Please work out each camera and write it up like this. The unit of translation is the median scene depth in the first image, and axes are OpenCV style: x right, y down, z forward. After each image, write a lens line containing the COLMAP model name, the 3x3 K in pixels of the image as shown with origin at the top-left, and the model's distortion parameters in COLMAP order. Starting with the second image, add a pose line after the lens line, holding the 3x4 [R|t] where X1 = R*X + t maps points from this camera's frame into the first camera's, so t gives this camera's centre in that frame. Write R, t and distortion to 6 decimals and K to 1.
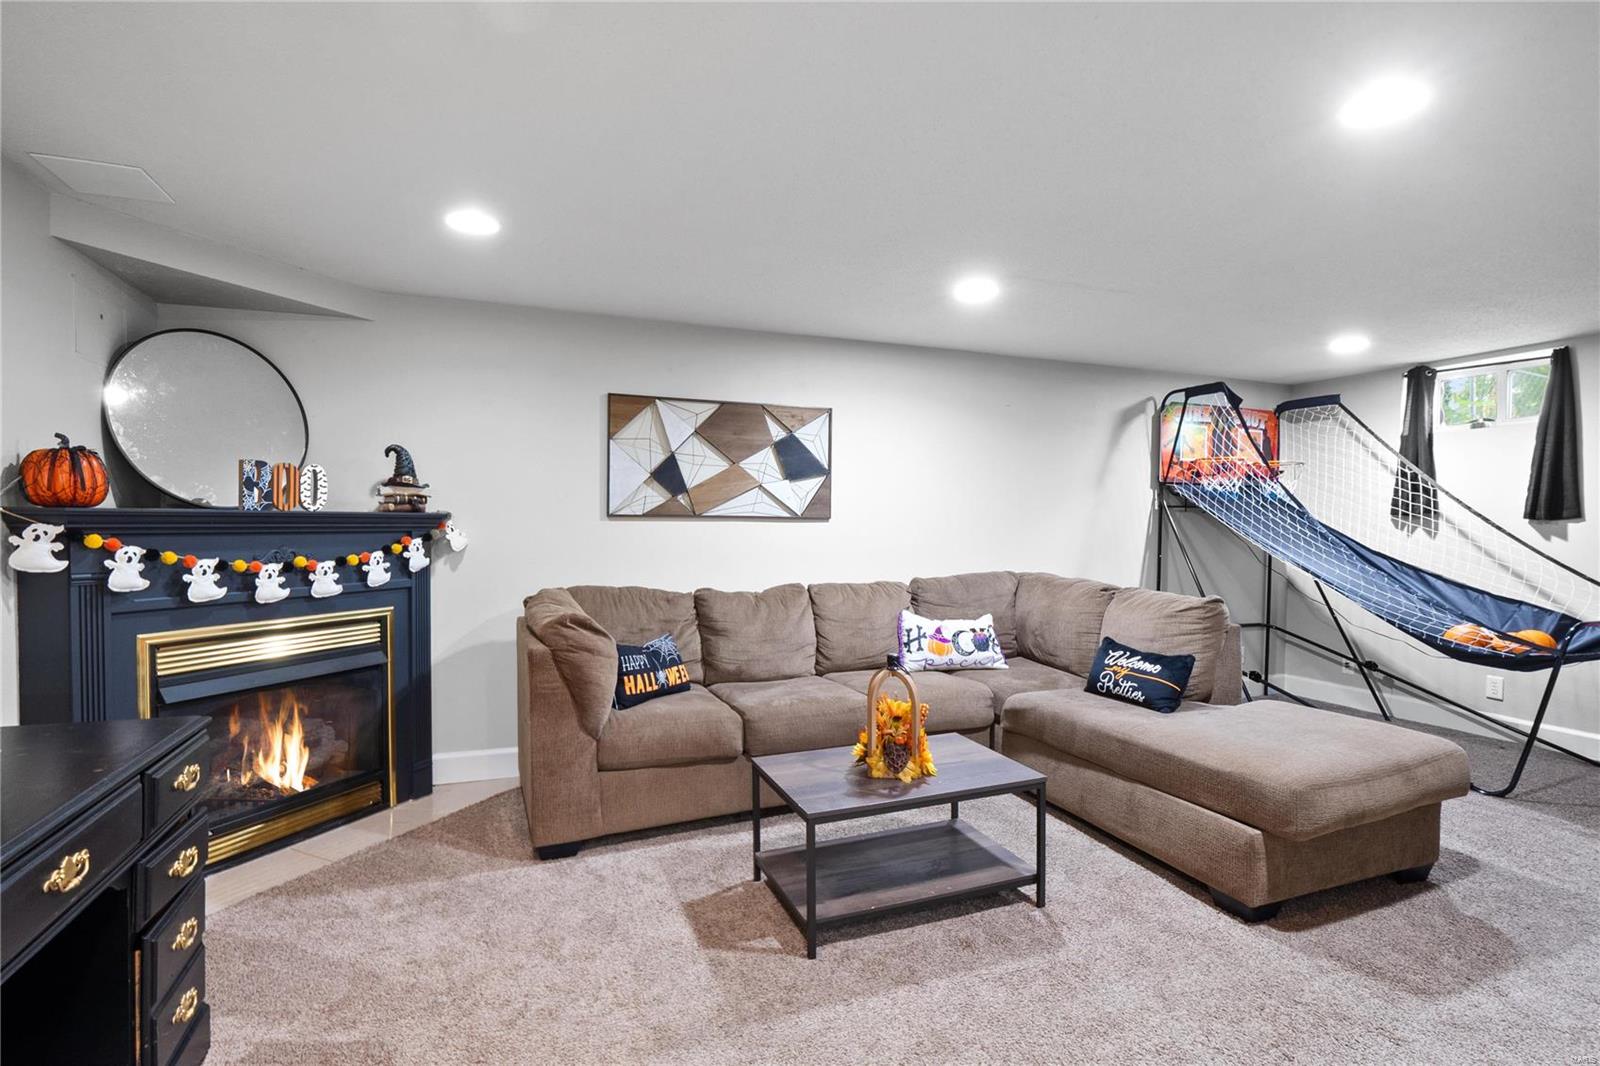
lens RADIAL K [[756.8, 0, 778.2], [0, 756.8, 536.4], [0, 0, 1]] dist [-0.009493, -0.000608]
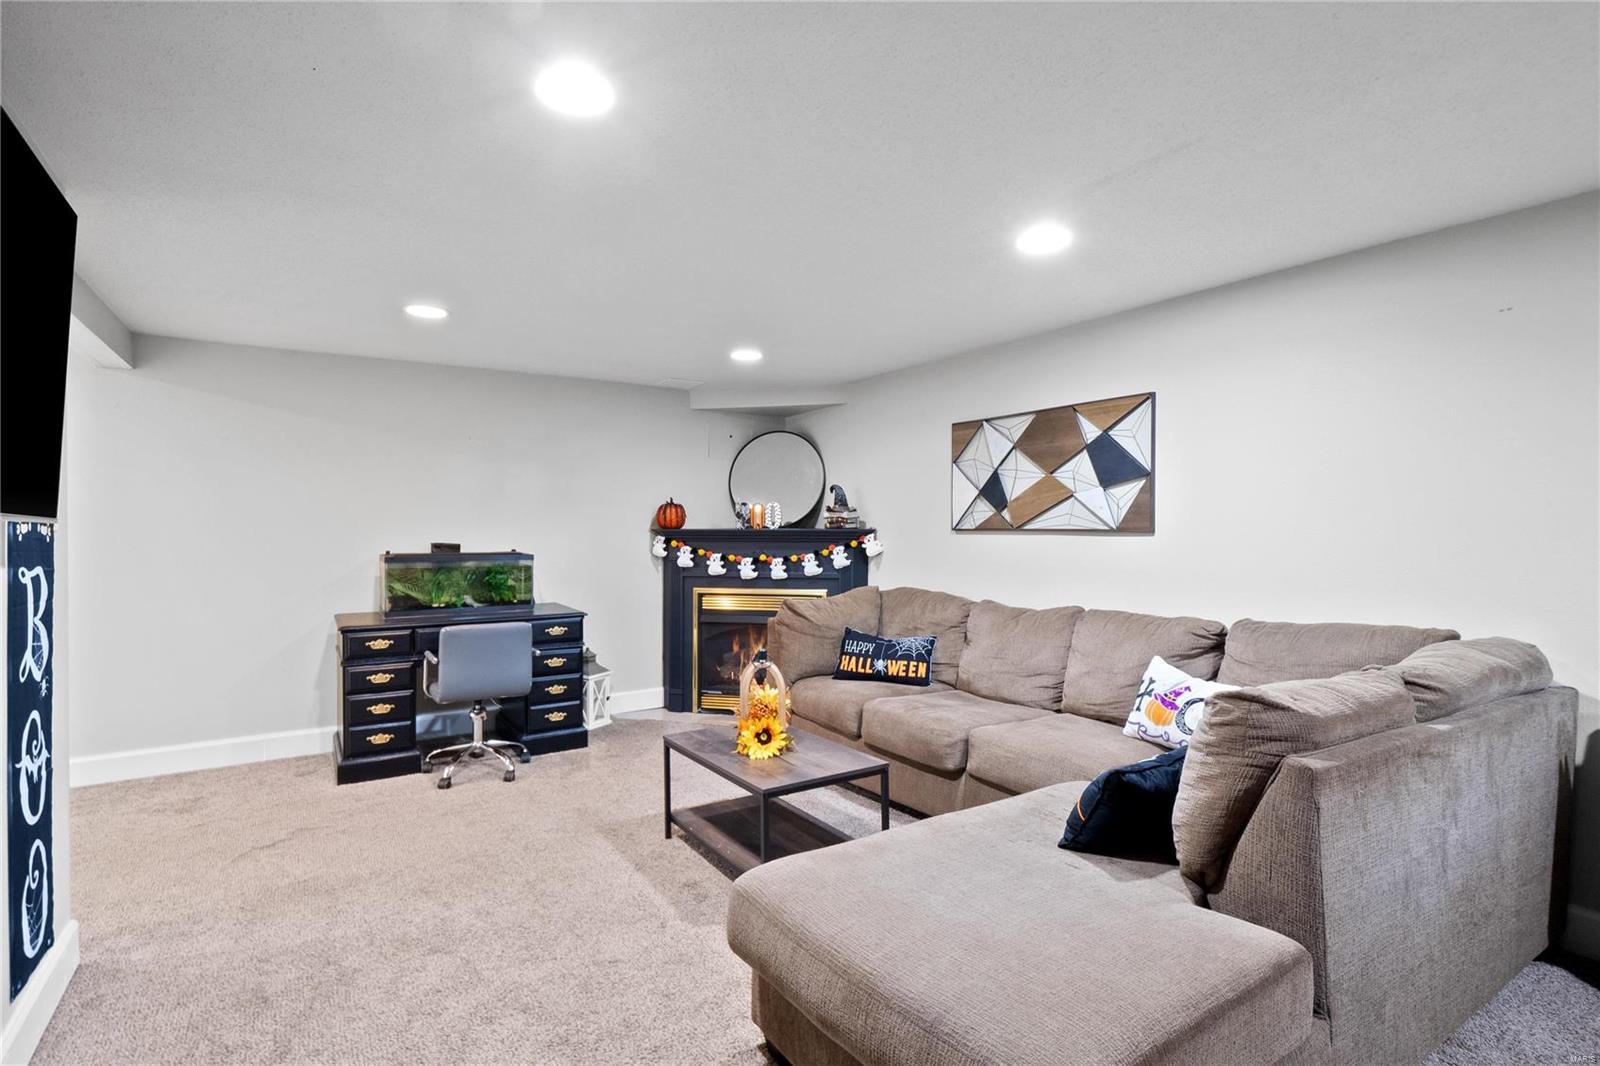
lens RADIAL K [[756.8, 0, 778.2], [0, 756.8, 536.4], [0, 0, 1]] dist [-0.009493, -0.000608]
pose [[0.201539, 0.003774, -0.979473, 0.928060], [-0.018189, 0.999835, 0.000110, -0.014378], [0.979312, 0.017793, 0.201574, 0.559129]]
